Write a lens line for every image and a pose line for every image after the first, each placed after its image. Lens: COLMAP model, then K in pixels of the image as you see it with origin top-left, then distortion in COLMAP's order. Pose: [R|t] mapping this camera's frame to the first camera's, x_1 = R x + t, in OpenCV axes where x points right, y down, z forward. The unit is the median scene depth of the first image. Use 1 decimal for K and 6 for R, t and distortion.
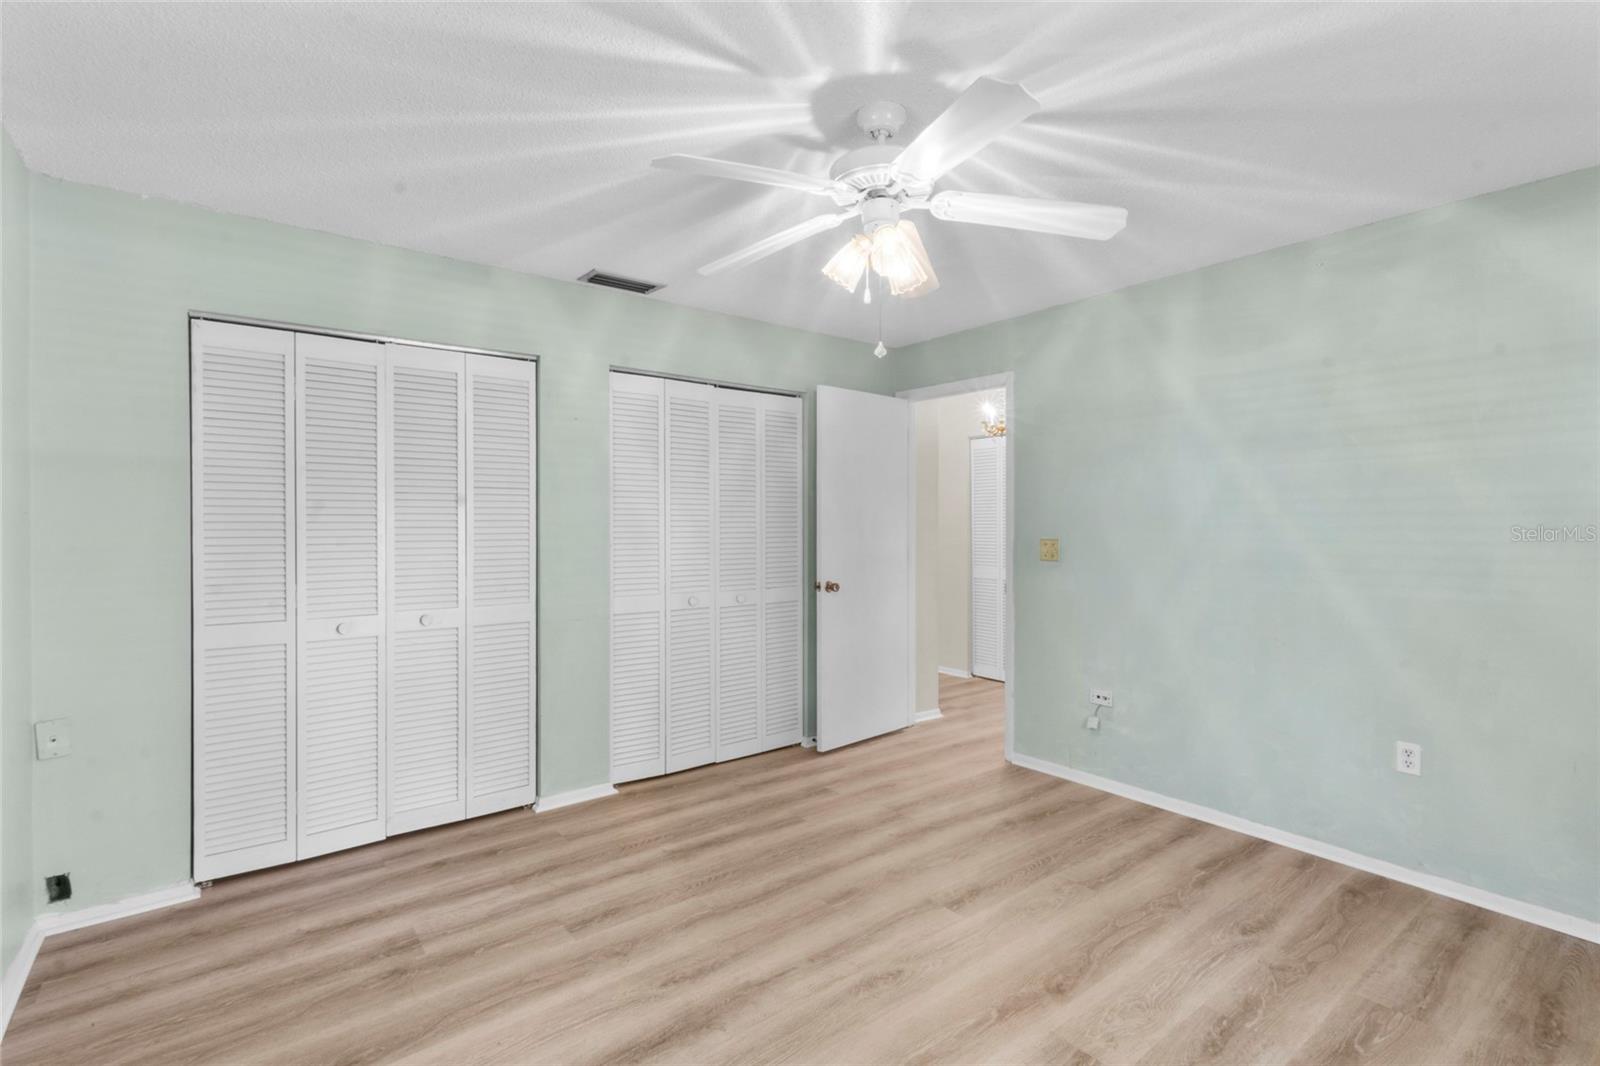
lens RADIAL K [[736.7, 0, 802.7], [0, 736.7, 530.1], [0, 0, 1]] dist [-0.001703, 0.000064]
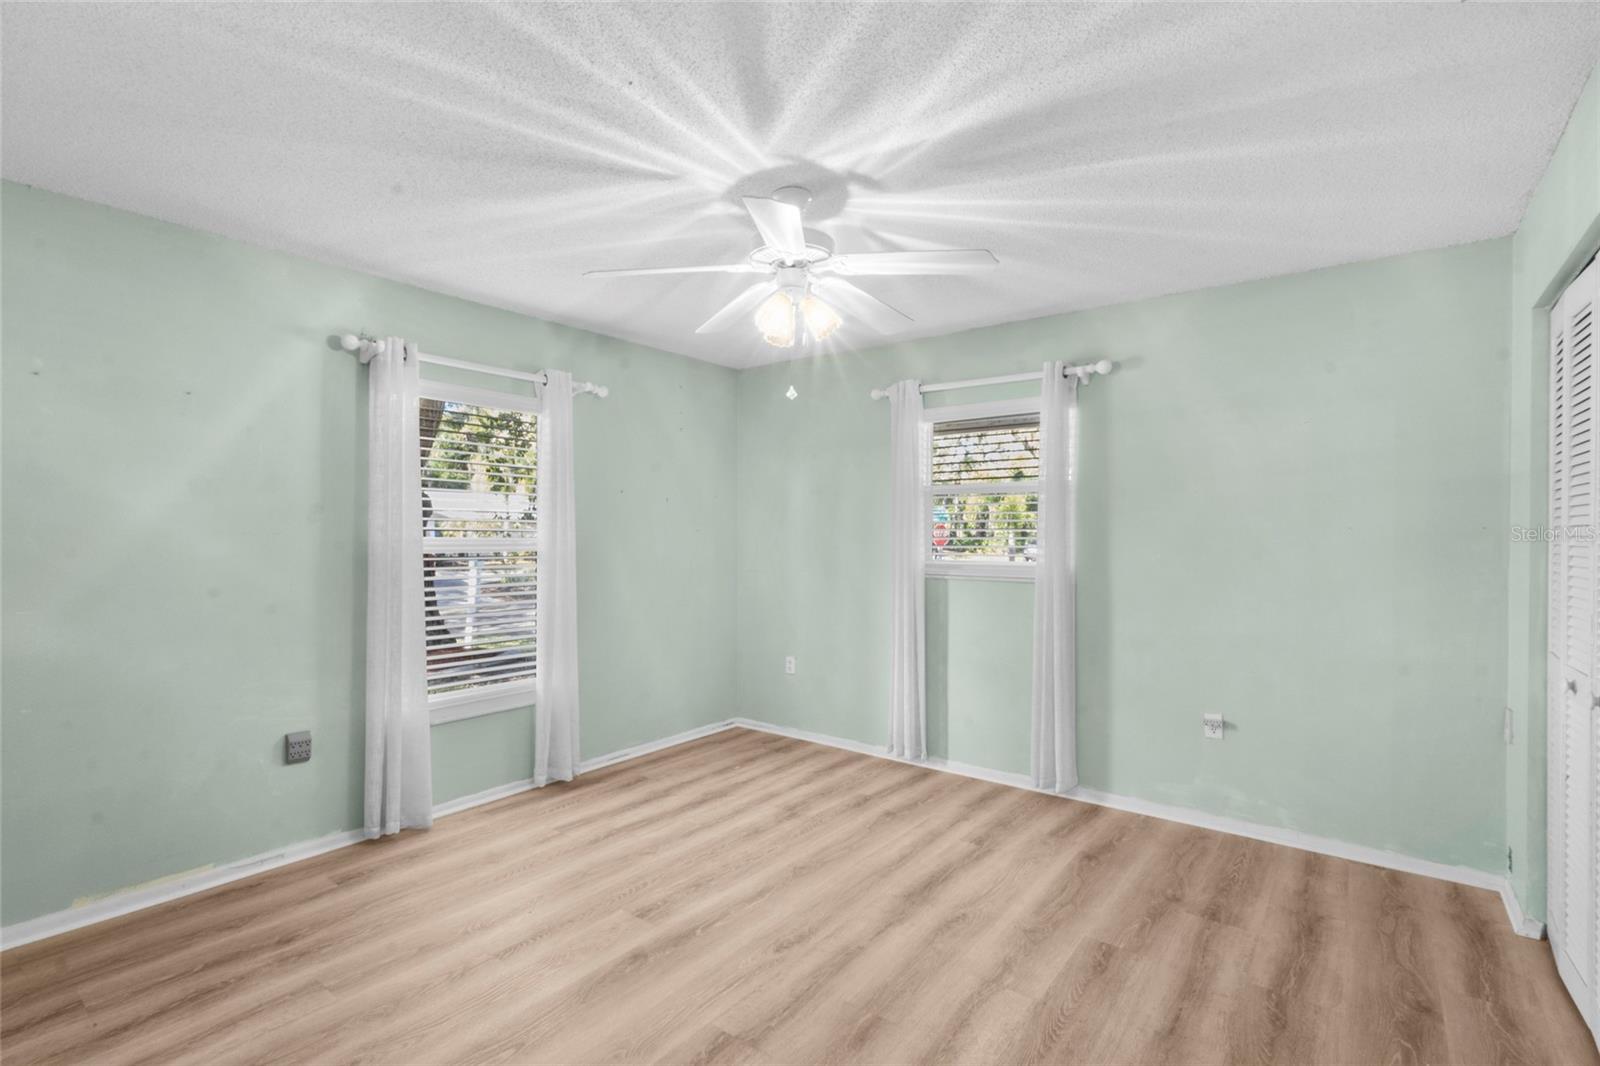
lens RADIAL K [[736.7, 0, 802.7], [0, 736.7, 530.1], [0, 0, 1]] dist [-0.001703, 0.000064]
pose [[-0.967619, -0.001326, -0.252410, 0.359736], [-0.002314, 0.999991, 0.003618, -0.022917], [0.252403, 0.004085, -0.967614, 1.992572]]
